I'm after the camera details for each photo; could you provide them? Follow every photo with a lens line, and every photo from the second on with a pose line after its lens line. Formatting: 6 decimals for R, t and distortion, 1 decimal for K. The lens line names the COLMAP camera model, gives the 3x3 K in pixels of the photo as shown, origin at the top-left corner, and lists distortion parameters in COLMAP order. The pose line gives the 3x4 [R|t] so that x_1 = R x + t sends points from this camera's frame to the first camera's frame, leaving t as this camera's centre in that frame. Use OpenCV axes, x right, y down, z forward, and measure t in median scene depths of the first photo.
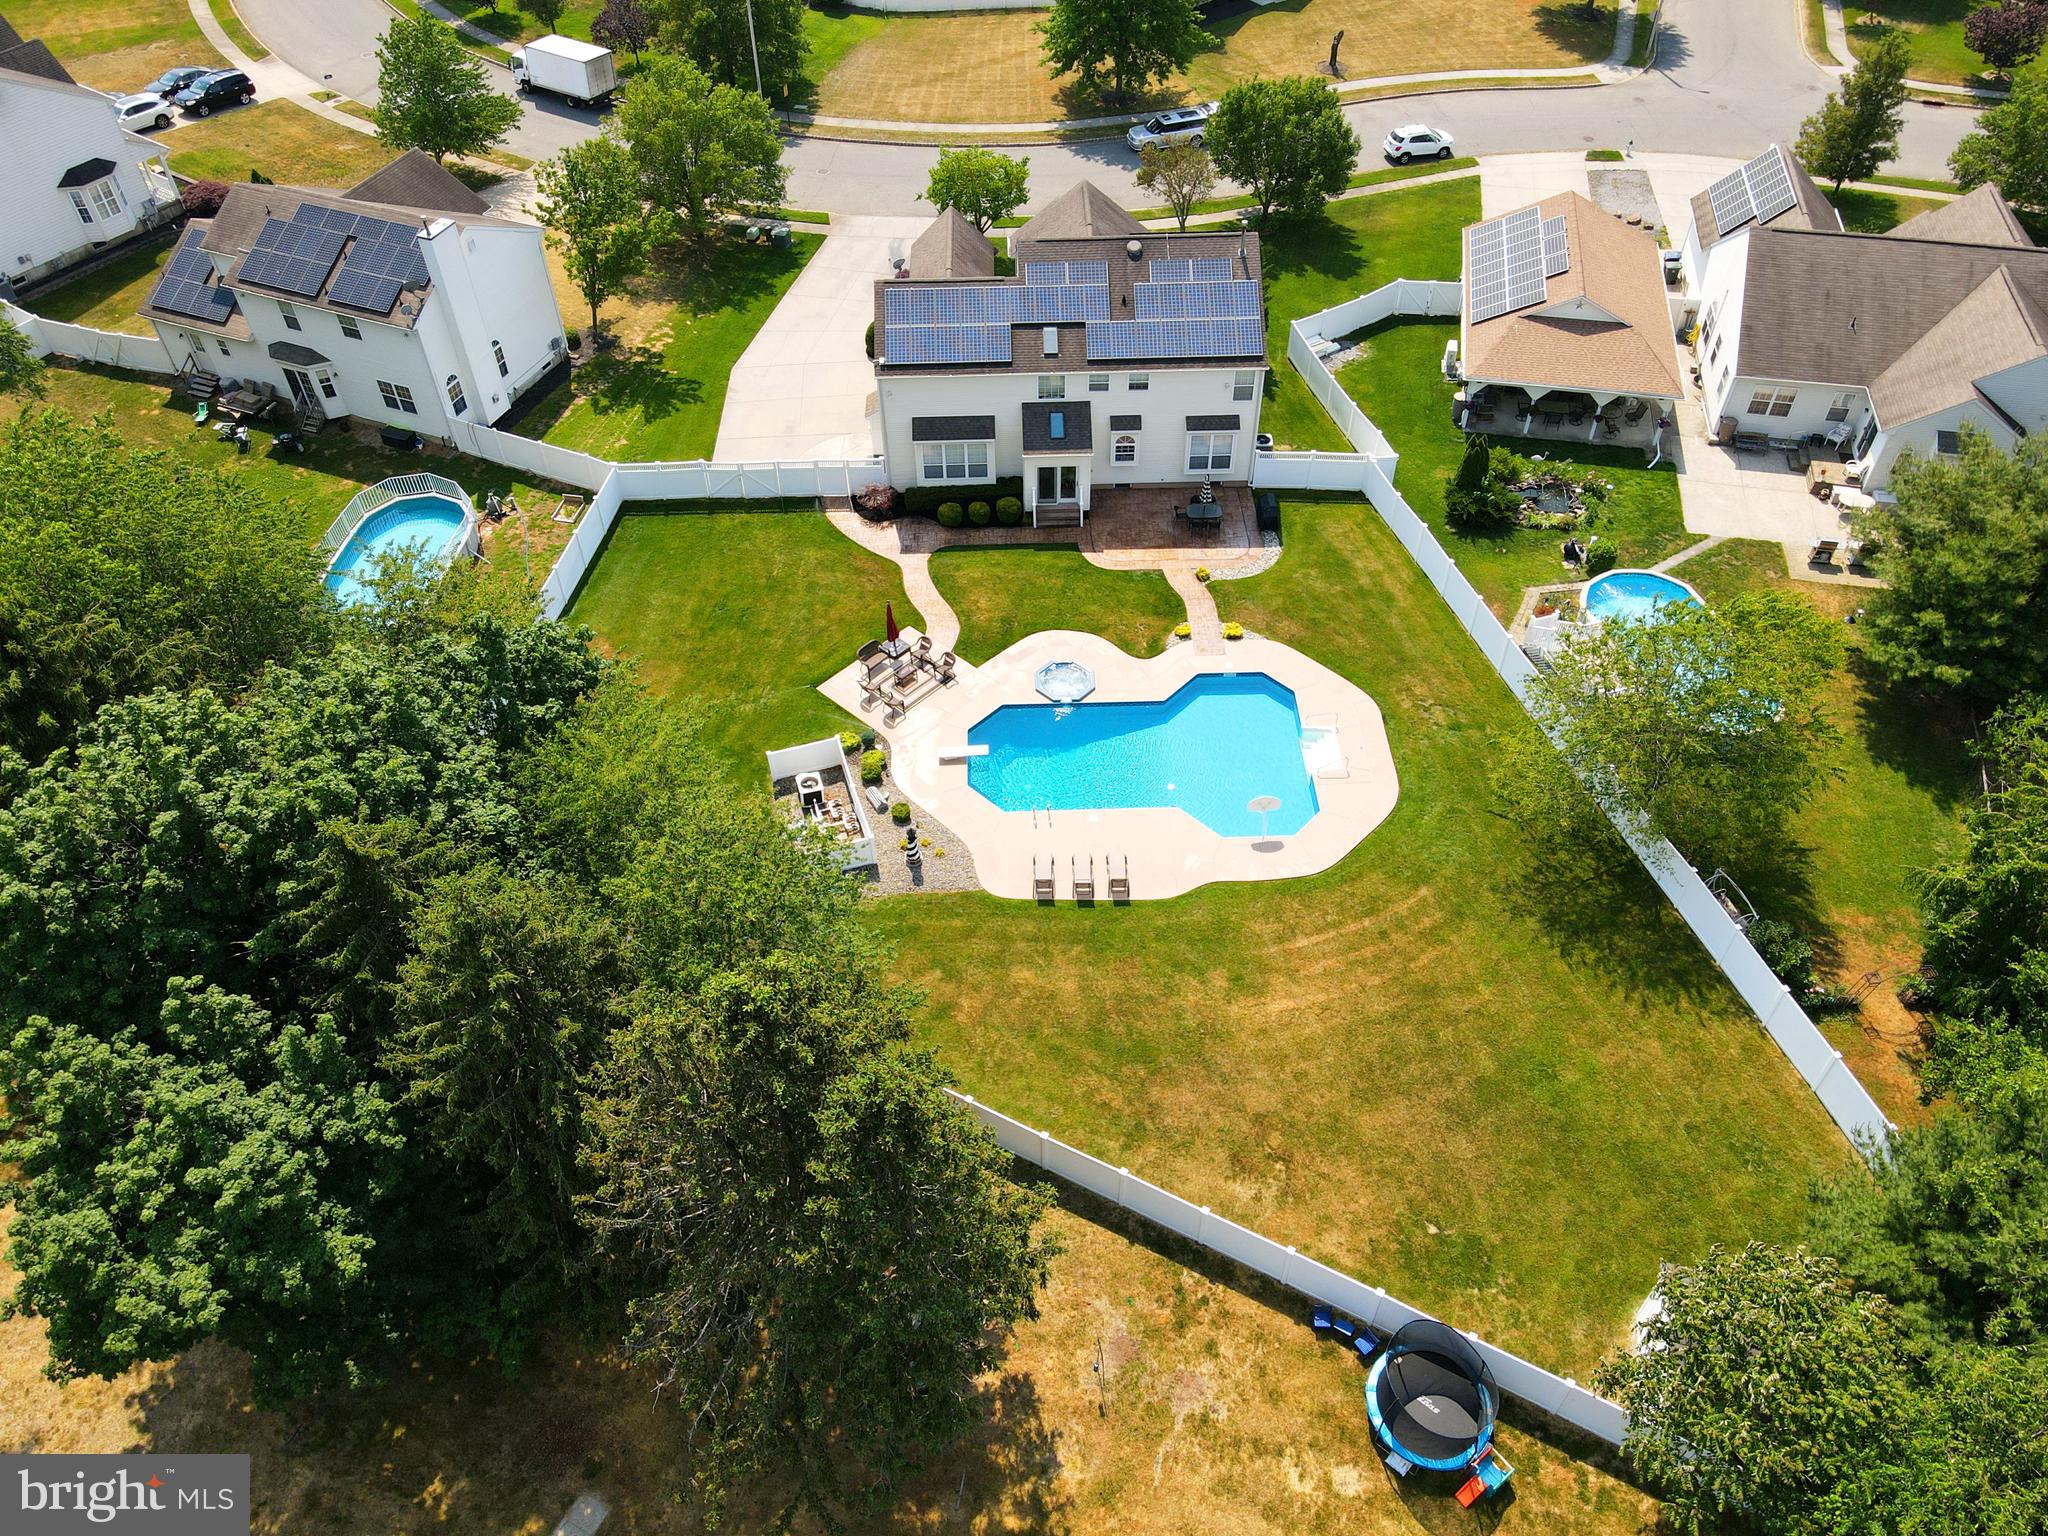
lens RADIAL K [[1502.6, 0, 1025.0], [0, 1502.6, 752.2], [0, 0, 1]] dist [-0.000410, 0.021007]
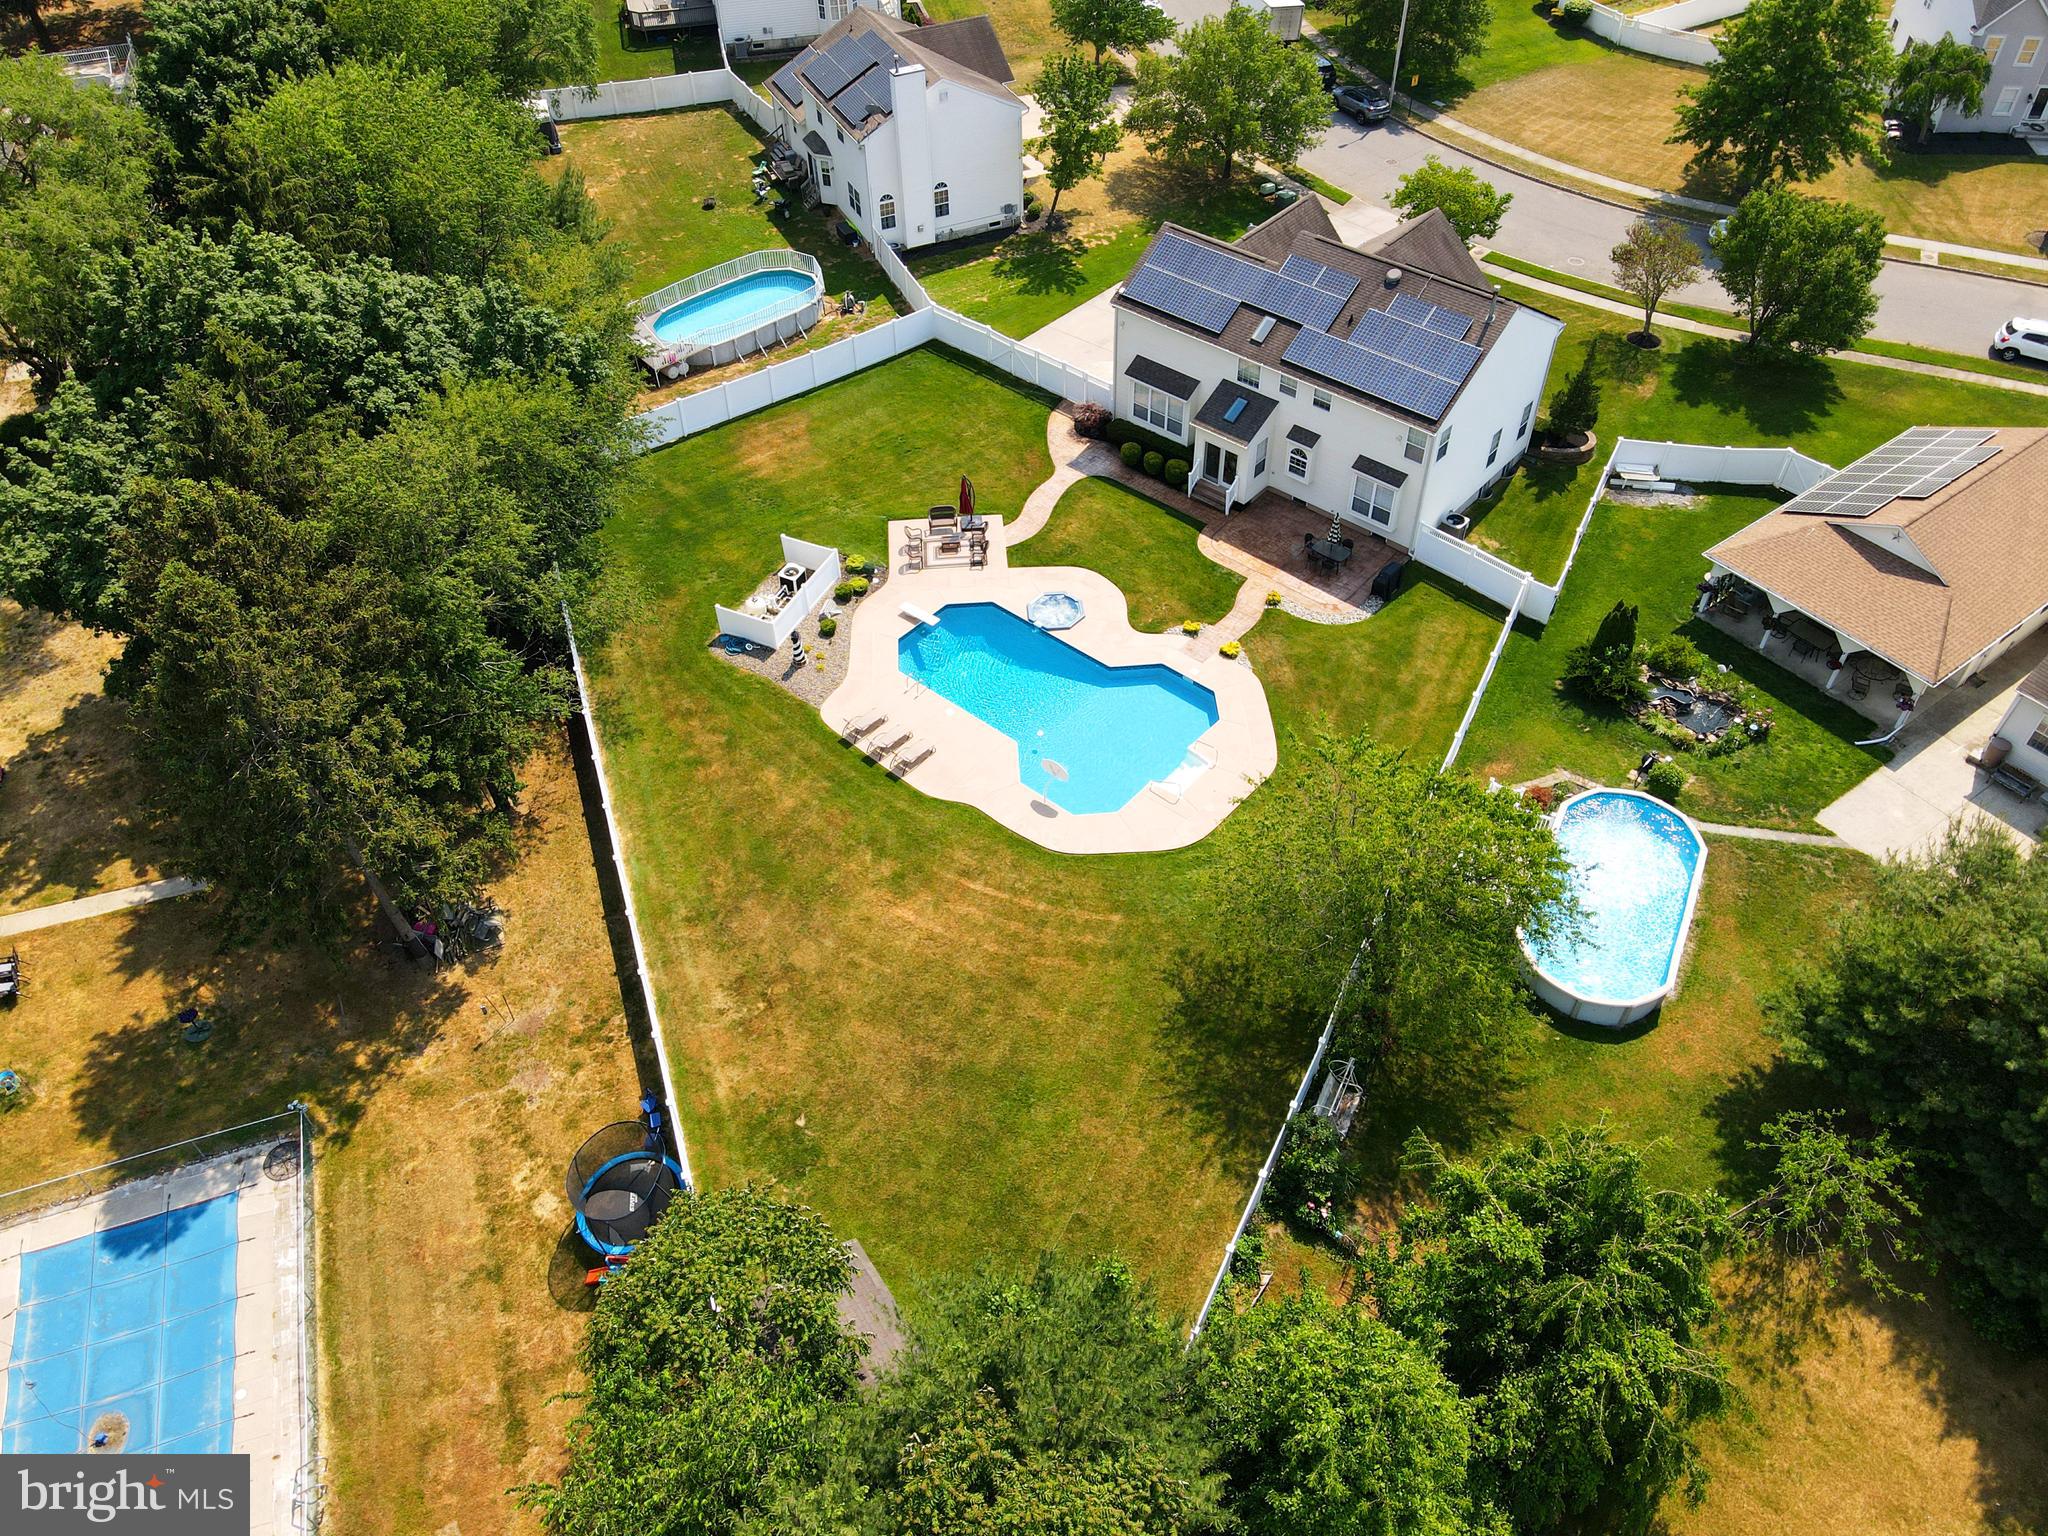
lens RADIAL K [[1502.6, 0, 1027.2], [0, 1502.6, 748.9], [0, 0, 1]] dist [-0.000410, 0.021007]
pose [[0.738525, 0.478790, -0.474701, 0.501721], [-0.479410, 0.867970, 0.129596, -0.081486], [0.474075, 0.131866, 0.870554, 0.078823]]
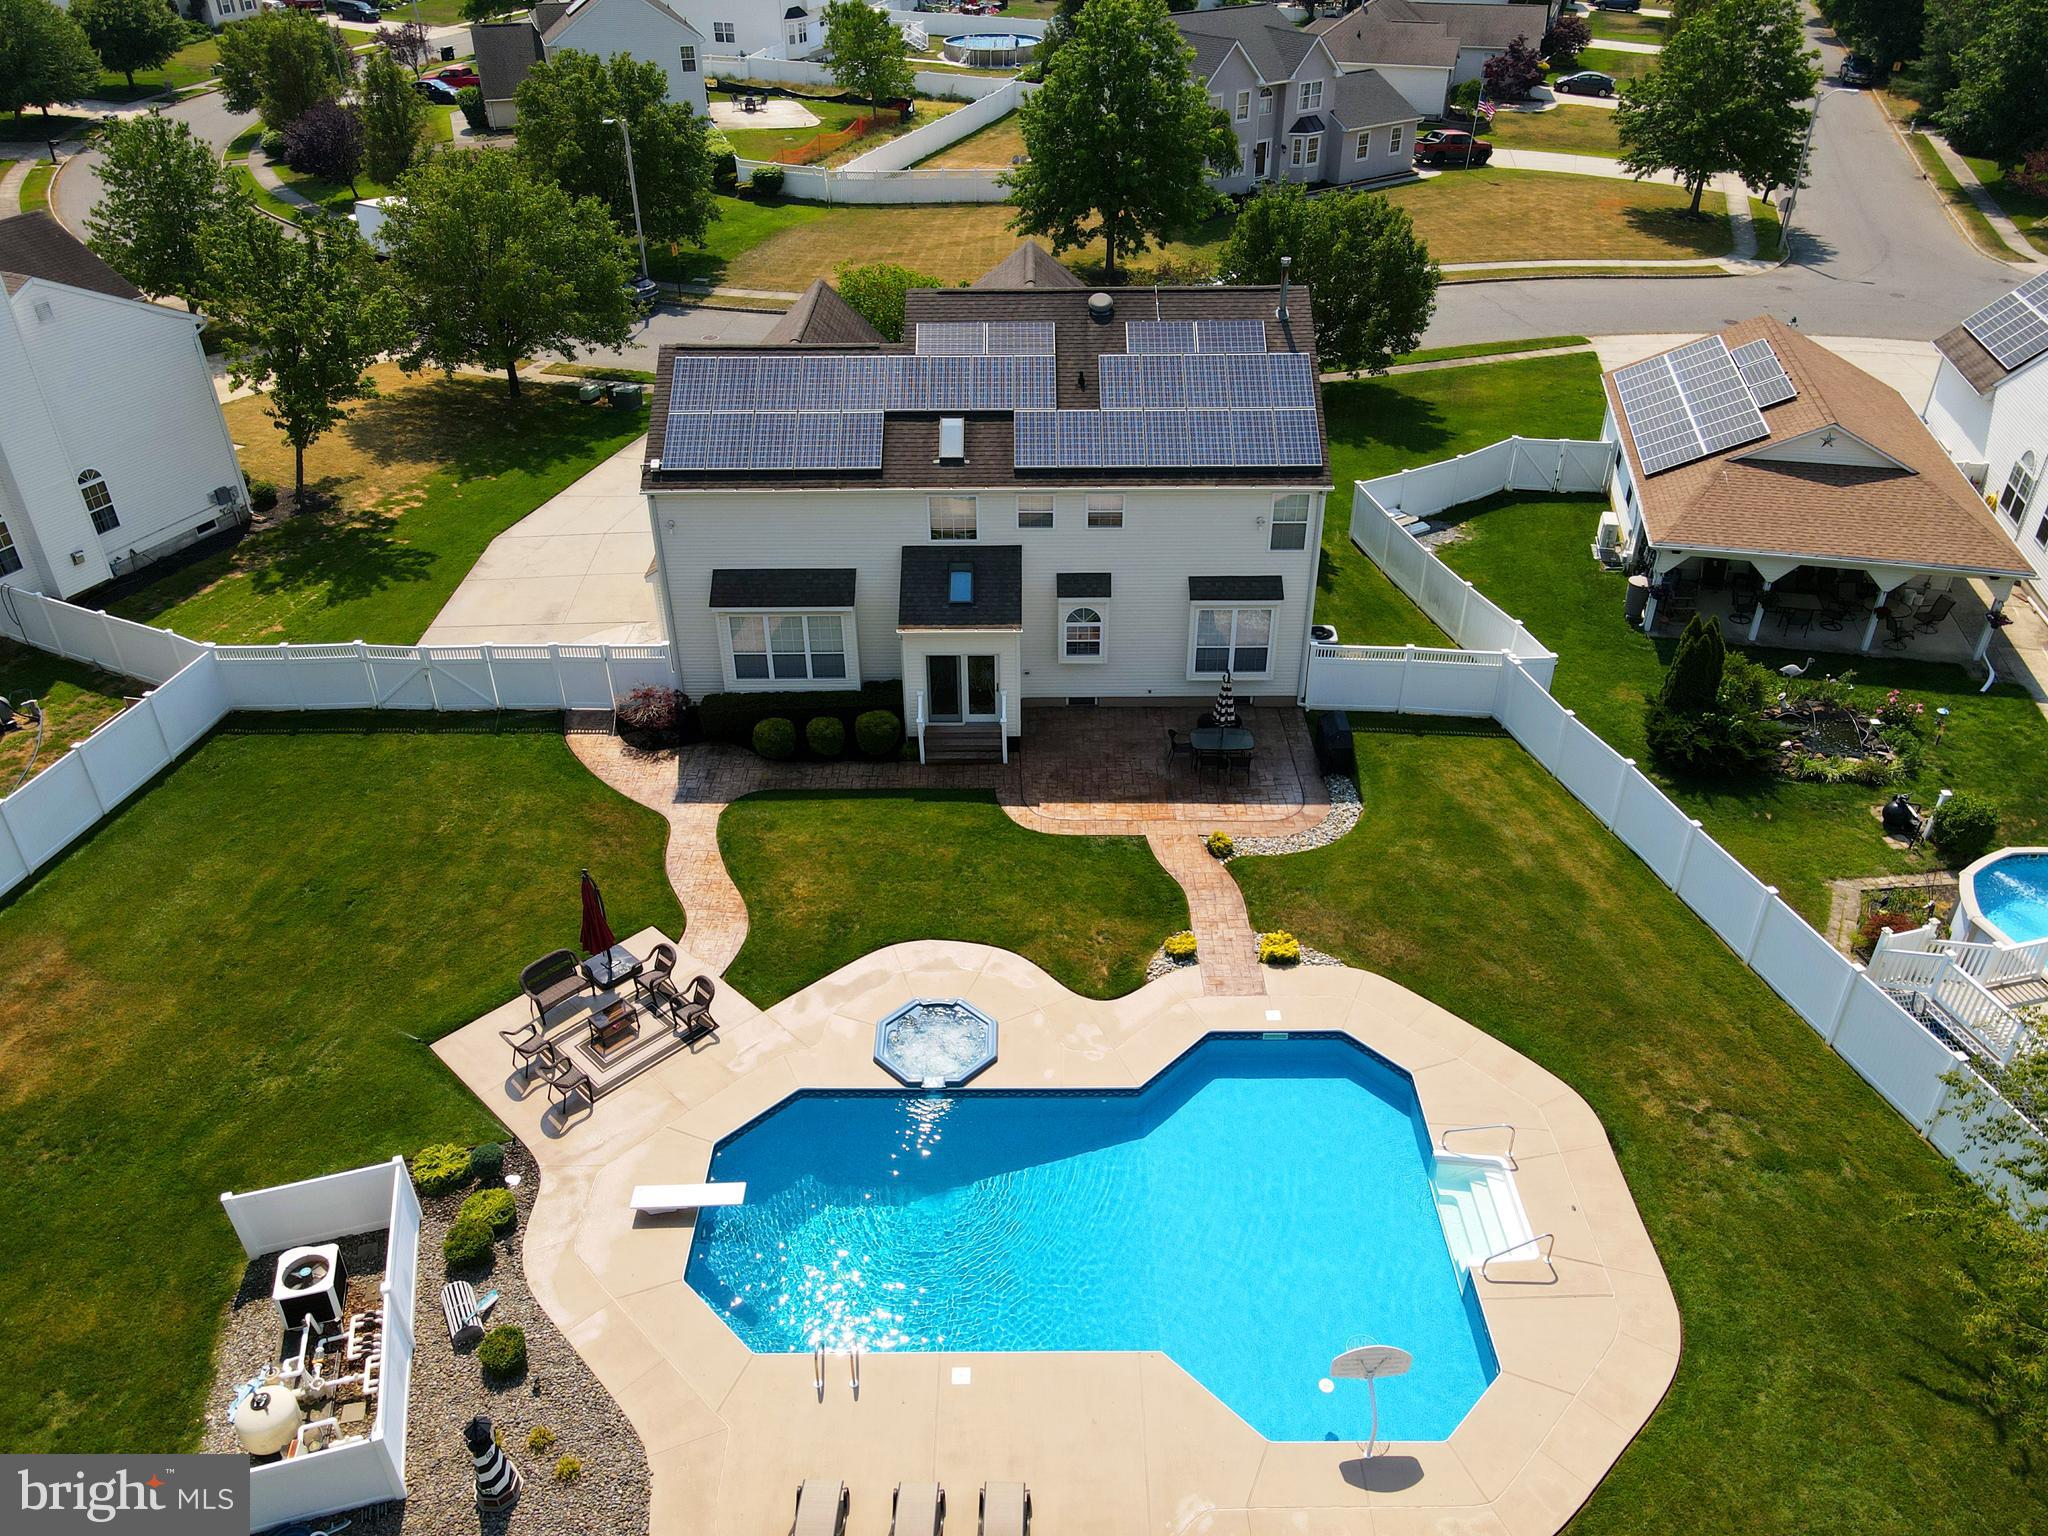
lens RADIAL K [[1502.6, 0, 1024.1], [0, 1502.6, 756.4], [0, 0, 1]] dist [-0.000410, 0.021007]
pose [[0.999672, 0.017968, -0.018240, 0.055999], [-0.021631, 0.973830, -0.226244, -0.025106], [0.013697, 0.226565, 0.973900, 0.455205]]
